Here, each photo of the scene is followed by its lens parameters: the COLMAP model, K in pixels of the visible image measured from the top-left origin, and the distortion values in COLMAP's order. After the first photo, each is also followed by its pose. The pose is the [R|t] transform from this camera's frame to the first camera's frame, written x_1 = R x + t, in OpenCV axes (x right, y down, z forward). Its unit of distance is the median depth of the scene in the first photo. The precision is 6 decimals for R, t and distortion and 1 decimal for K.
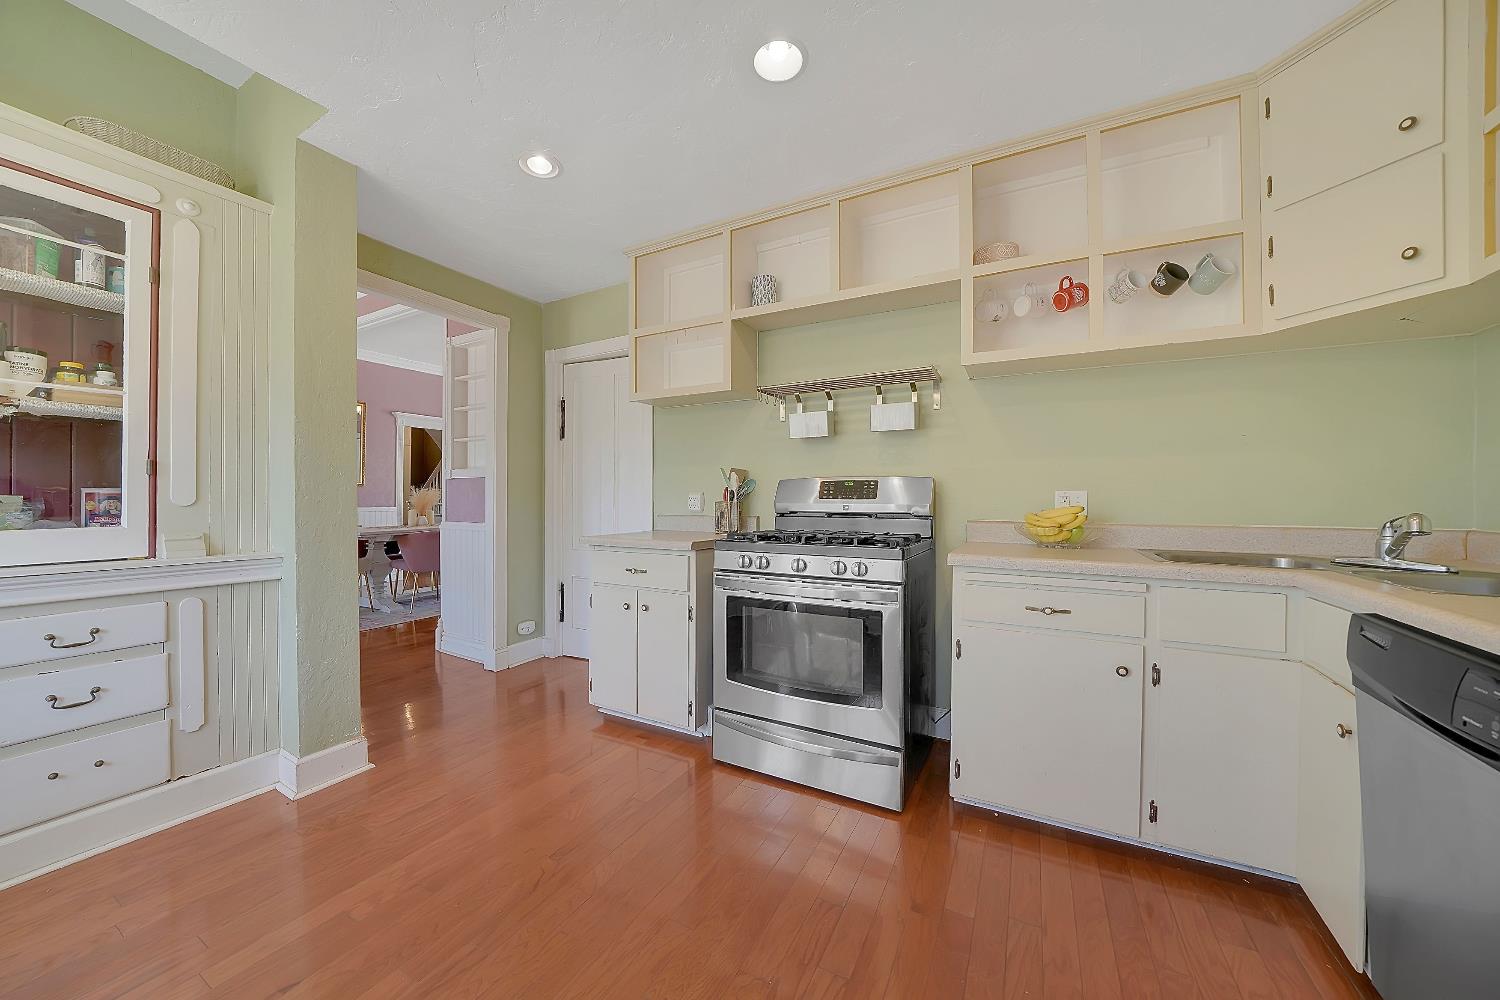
lens RADIAL K [[529.5, 0, 740.6], [0, 529.5, 495.9], [0, 0, 1]] dist [-0.022153, -0.000092]
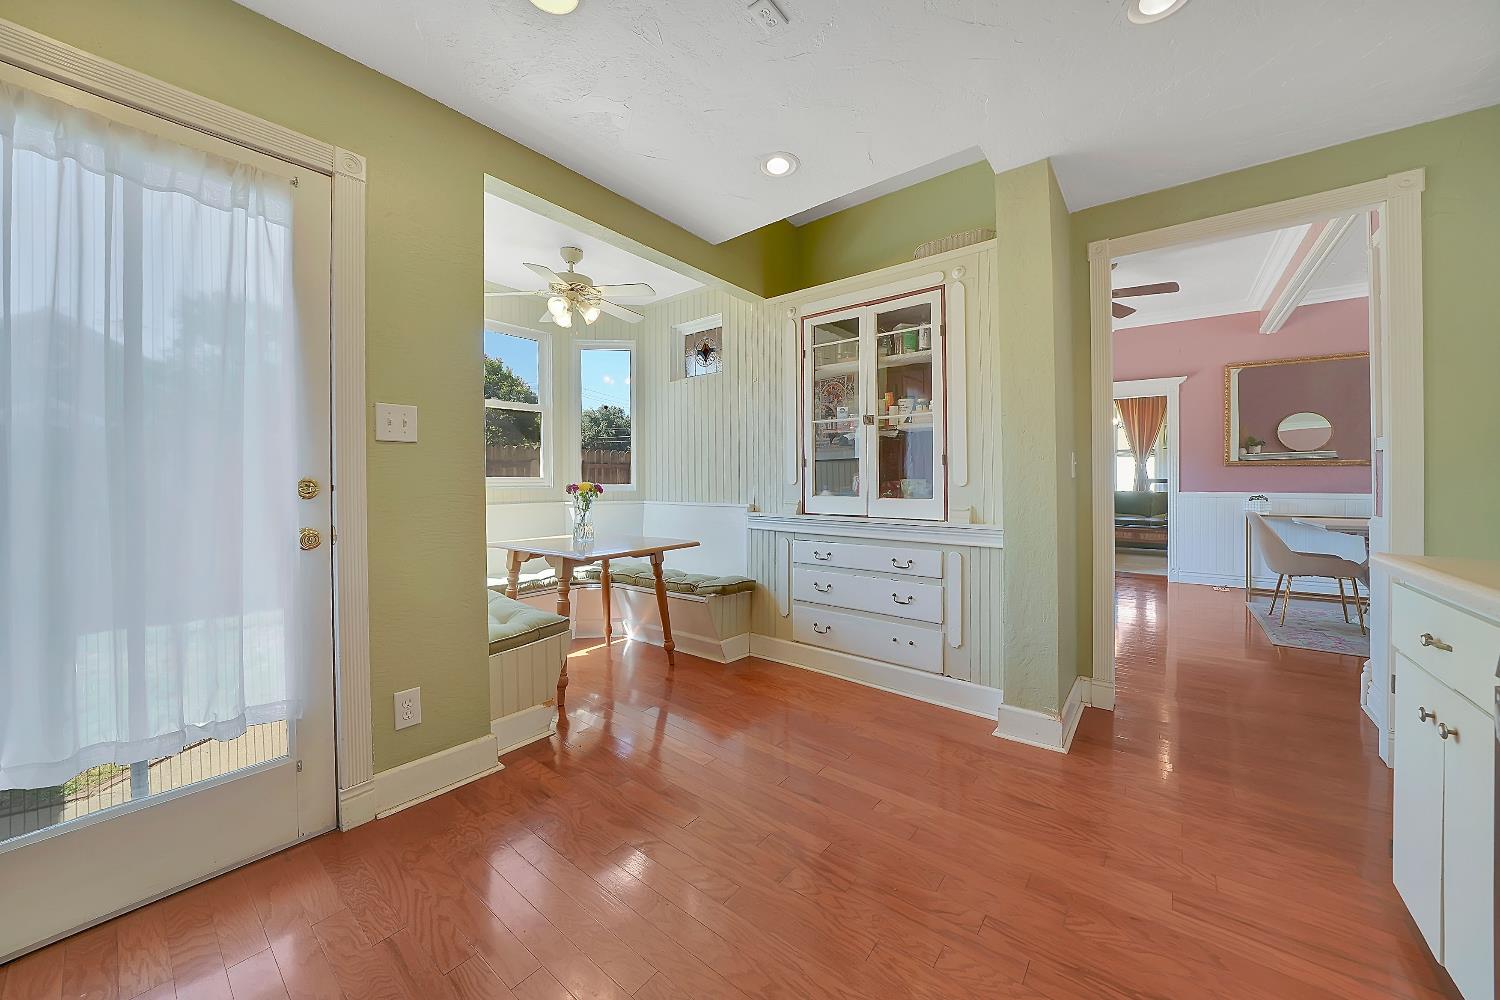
lens RADIAL K [[529.5, 0, 744.5], [0, 529.5, 481.3], [0, 0, 1]] dist [-0.022153, -0.000092]
pose [[-0.180217, -0.004337, -0.983617, 0.465046], [-0.001253, 0.999990, -0.004180, 0.013867], [0.983626, 0.000479, -0.180221, 0.720552]]
